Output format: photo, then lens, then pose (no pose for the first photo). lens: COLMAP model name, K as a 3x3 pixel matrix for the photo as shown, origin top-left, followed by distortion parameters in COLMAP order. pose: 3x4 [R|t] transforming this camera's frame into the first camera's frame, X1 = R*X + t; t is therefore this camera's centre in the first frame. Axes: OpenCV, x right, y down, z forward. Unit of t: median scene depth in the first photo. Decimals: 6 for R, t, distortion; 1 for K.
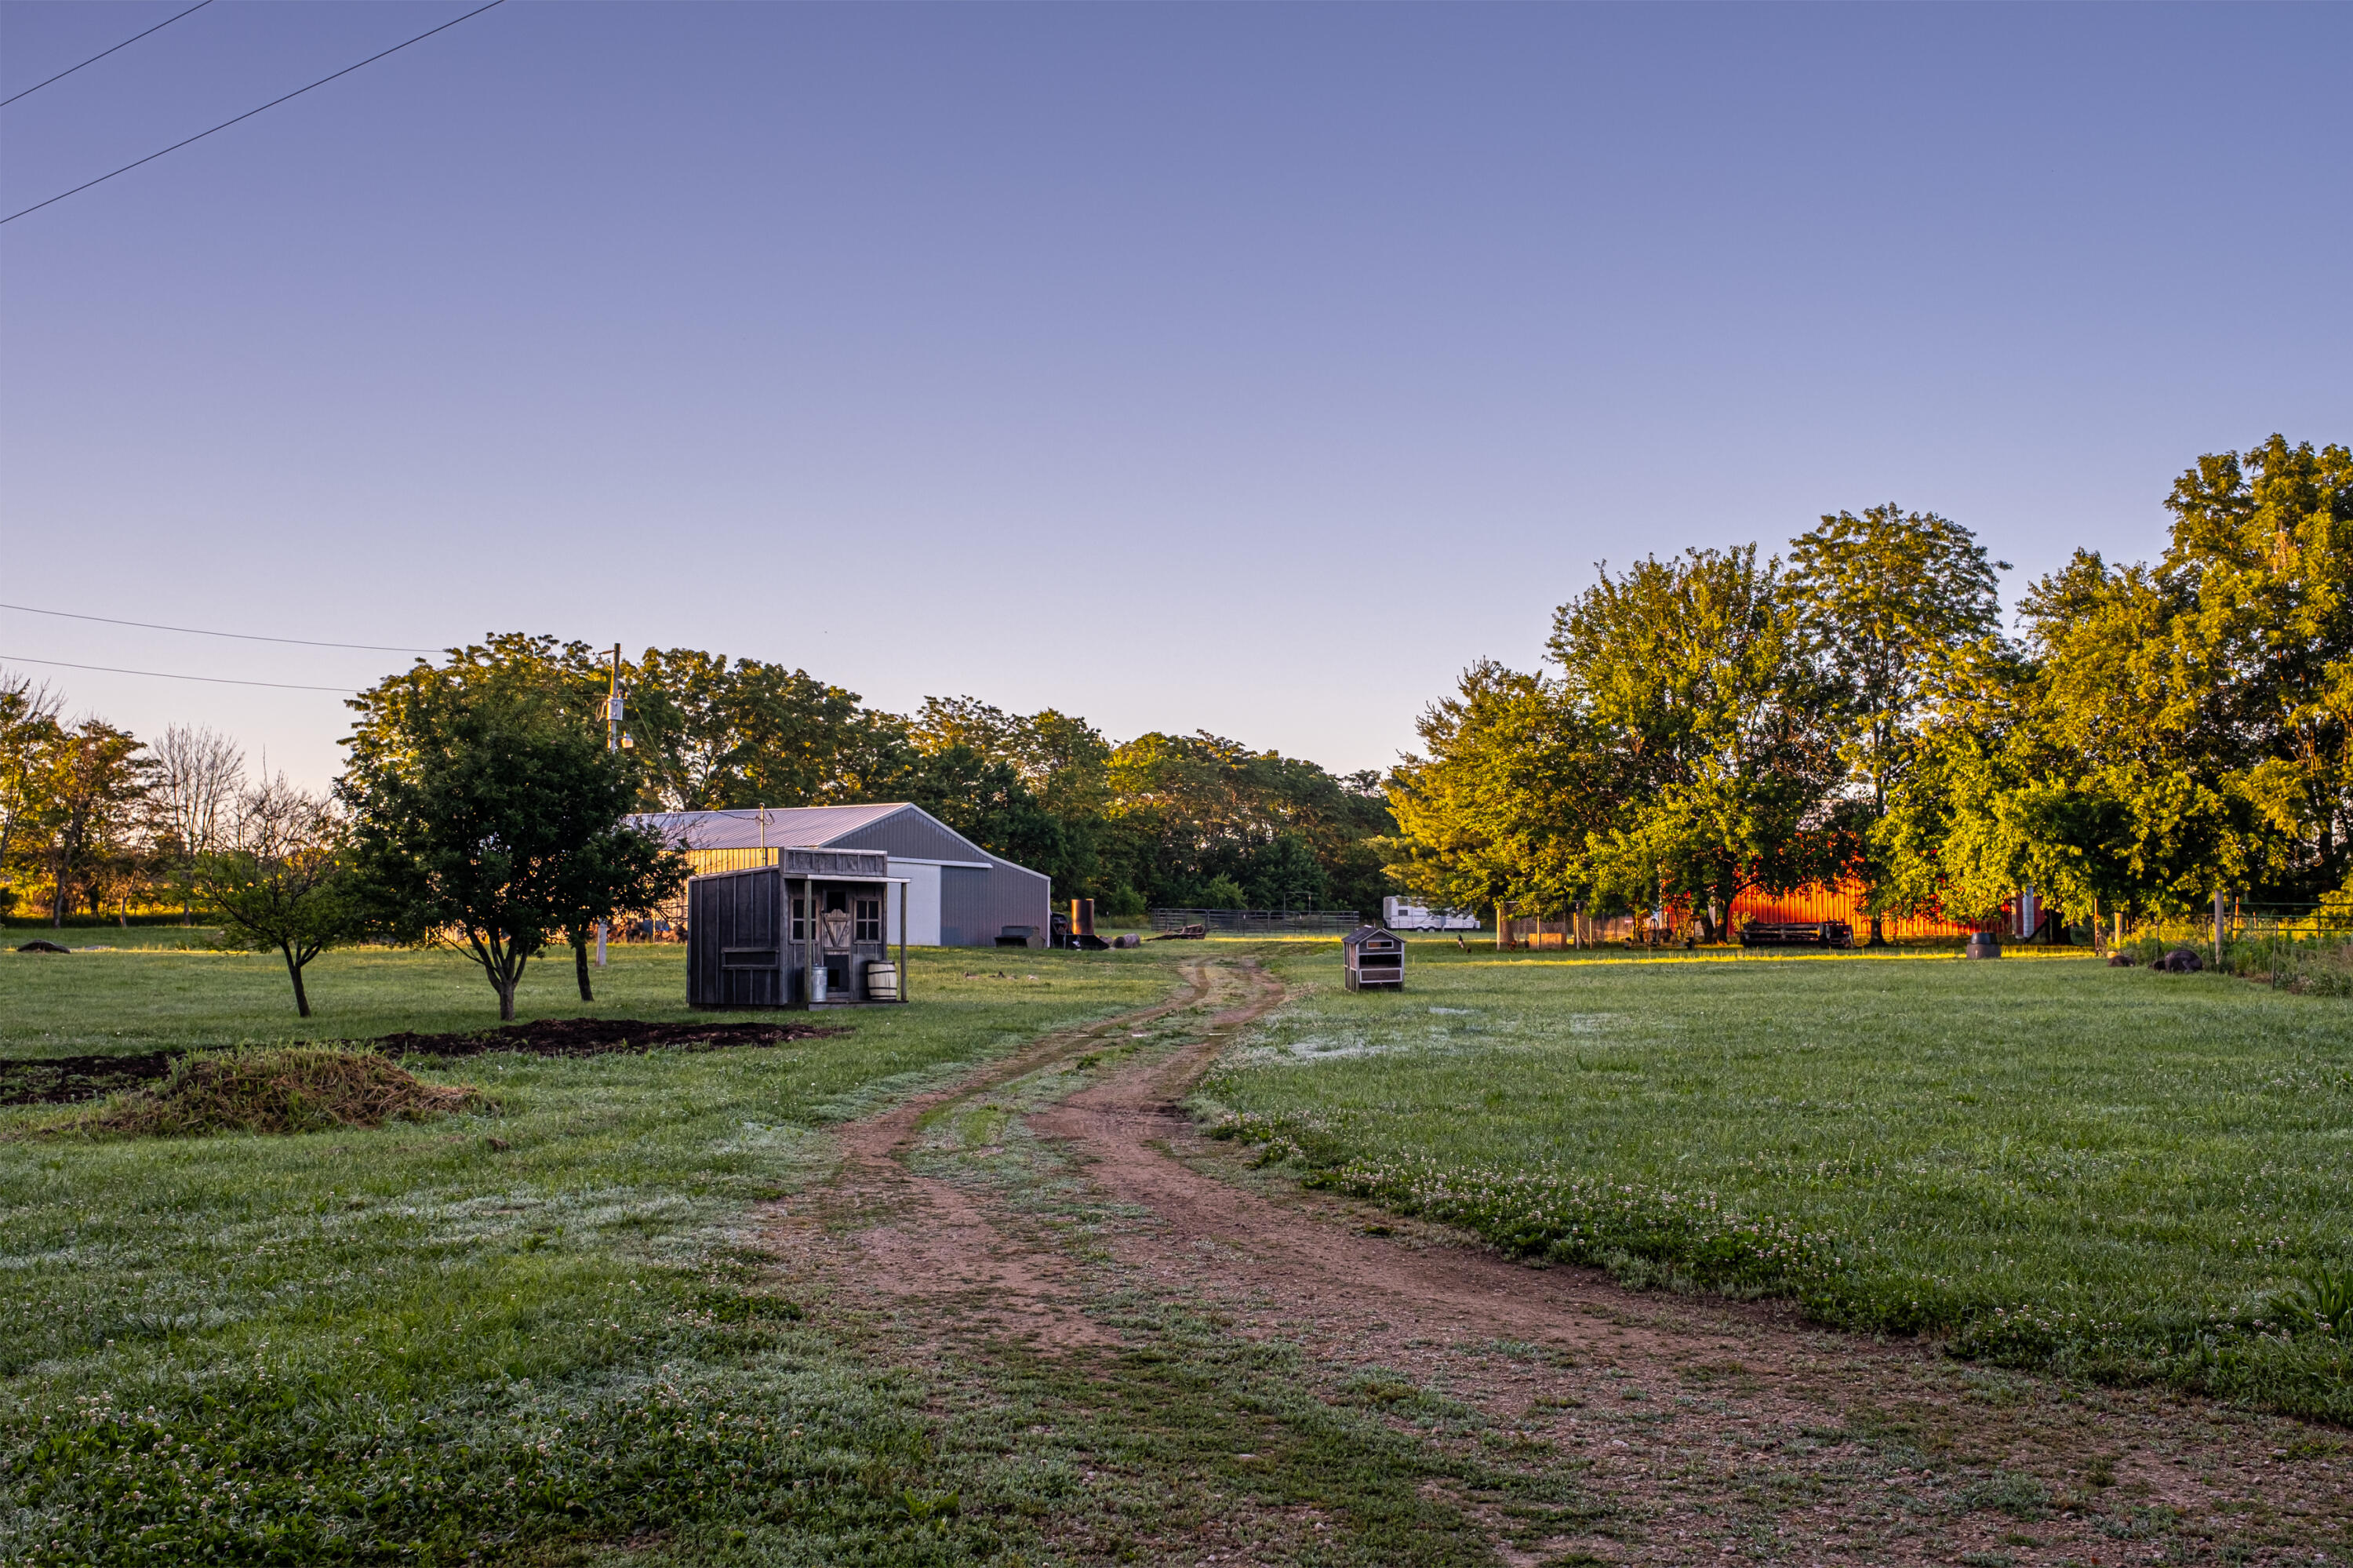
lens RADIAL K [[2335.6, 0, 1176.5], [0, 2335.6, 784.0], [0, 0, 1]] dist [-0.001453, -0.000388]
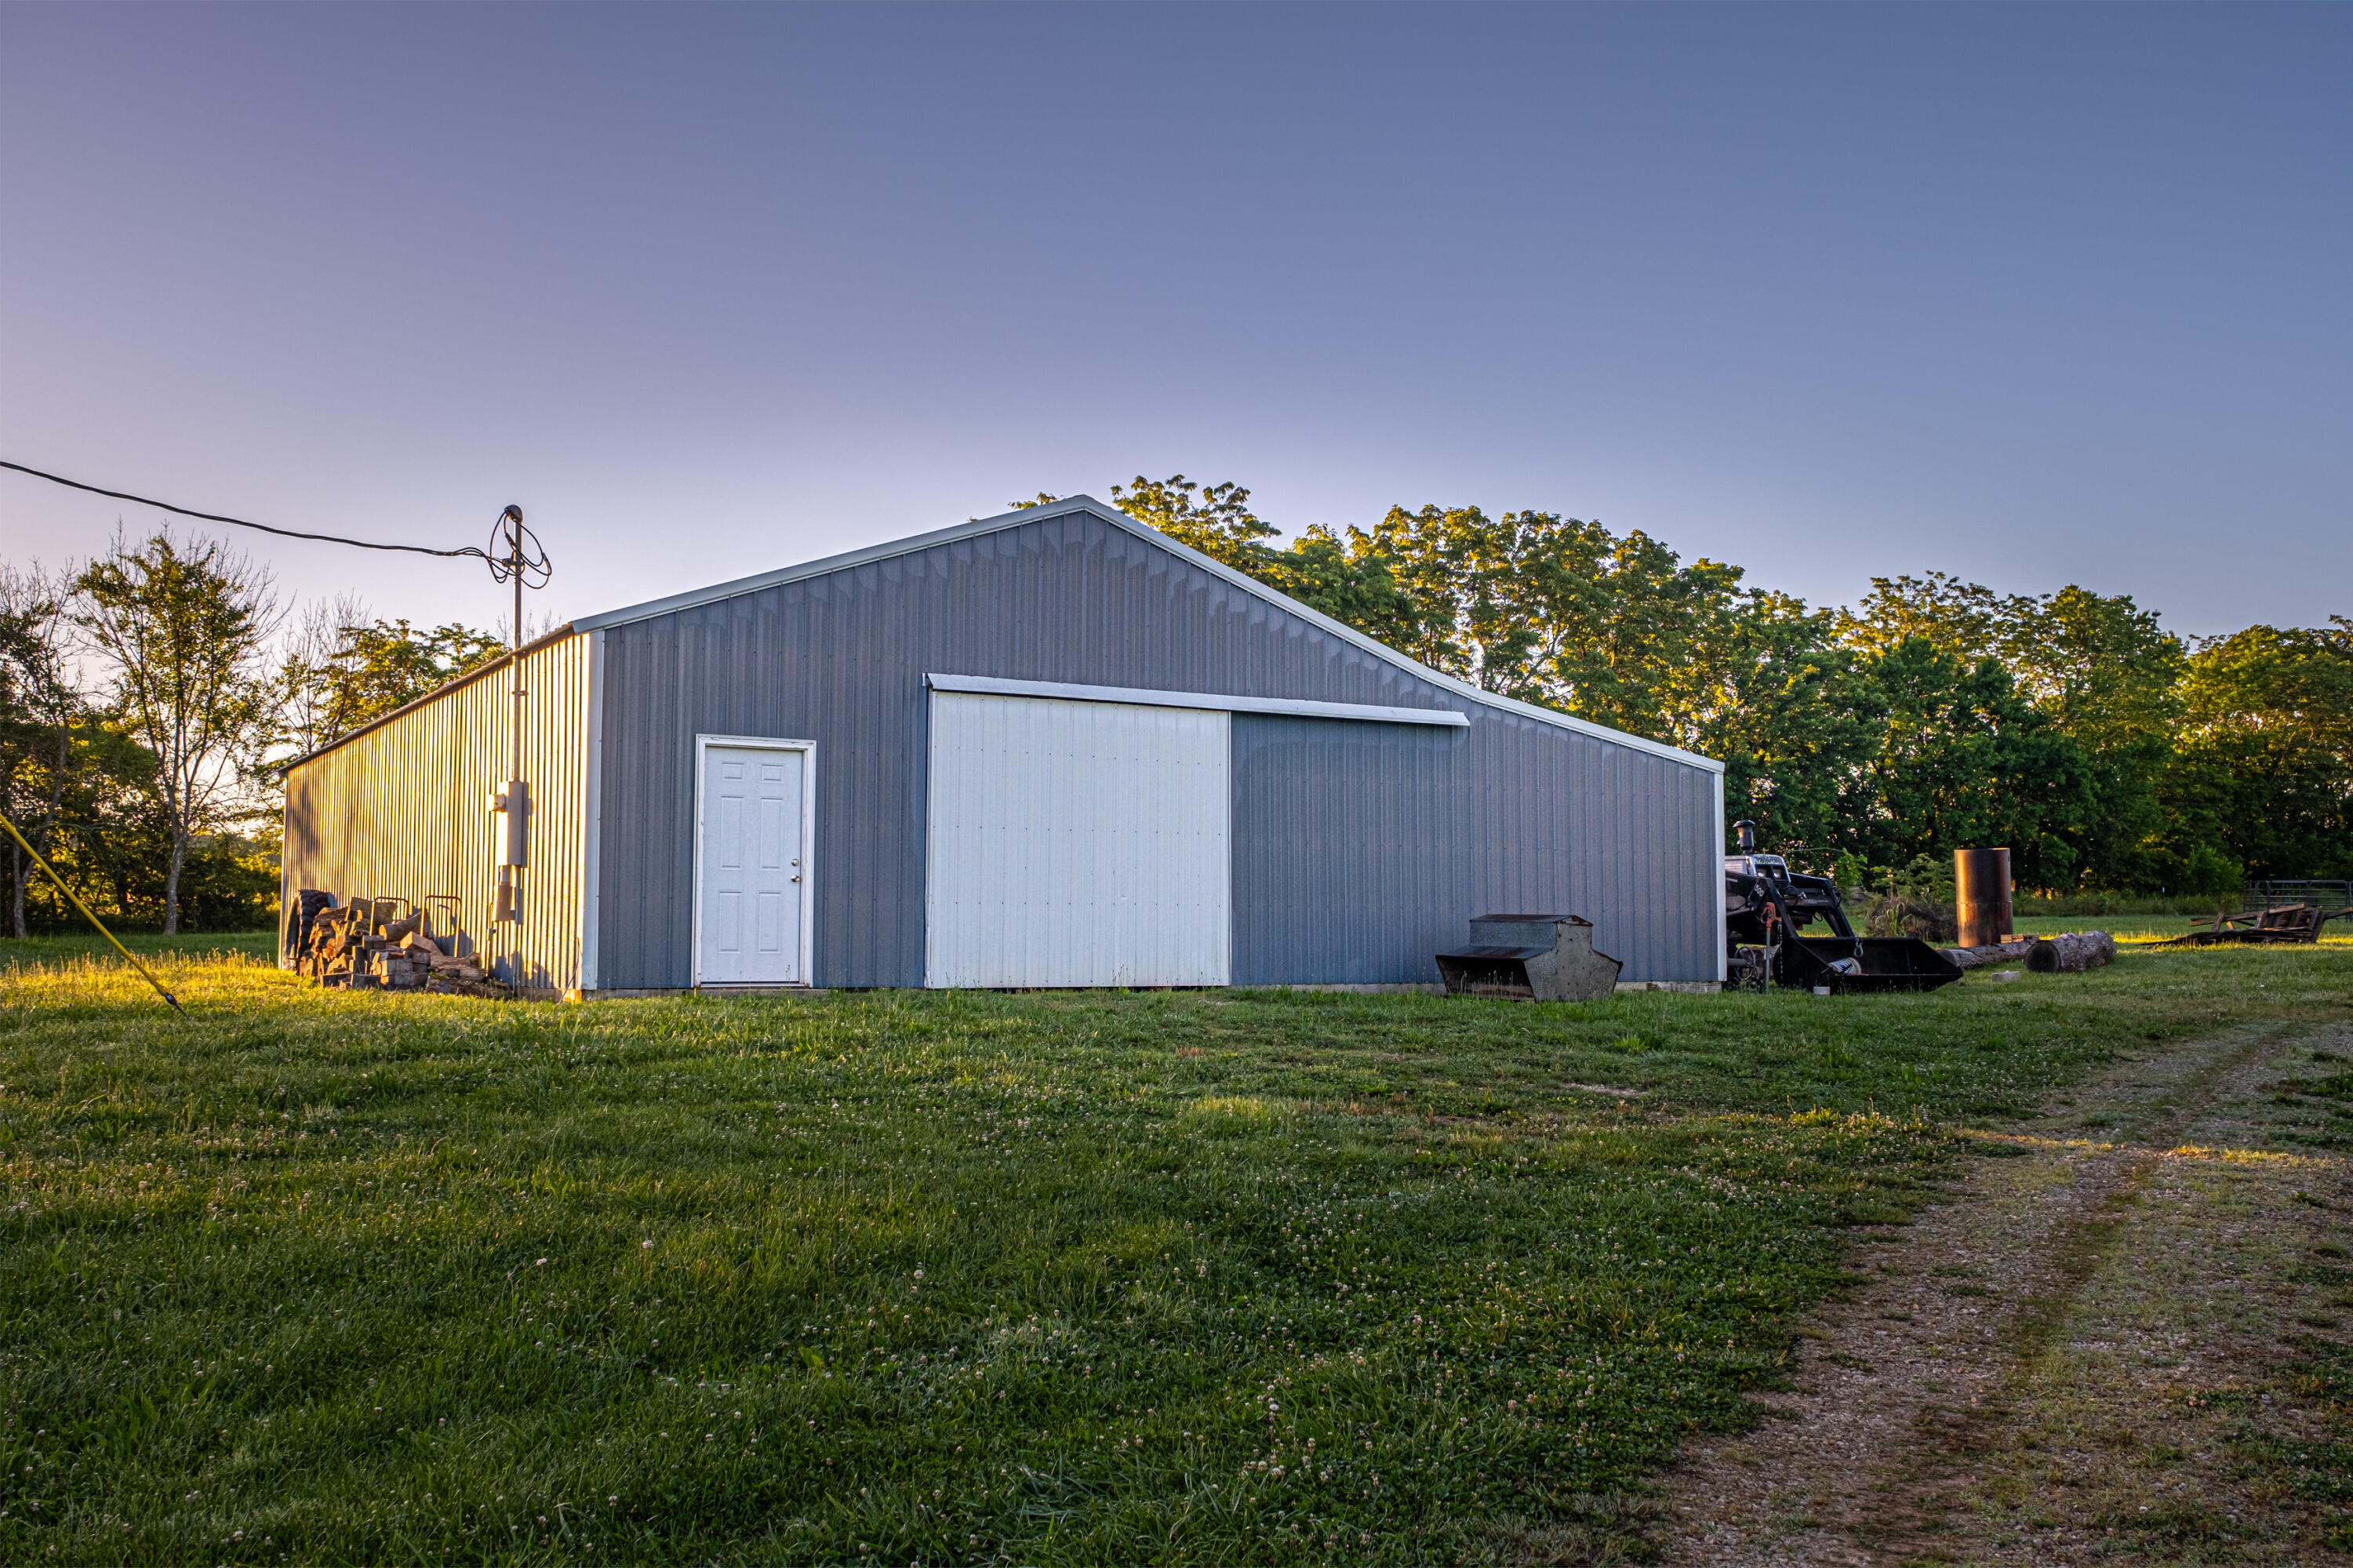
lens RADIAL K [[2196.2, 0, 1176.5], [0, 2196.2, 784.0], [0, 0, 1]] dist [0.062803, -0.137119]
pose [[0.885313, -0.037321, -0.463495, 0.009657], [0.037891, 0.999249, -0.008084, 0.020774], [0.463448, -0.010406, 0.886063, 0.341517]]
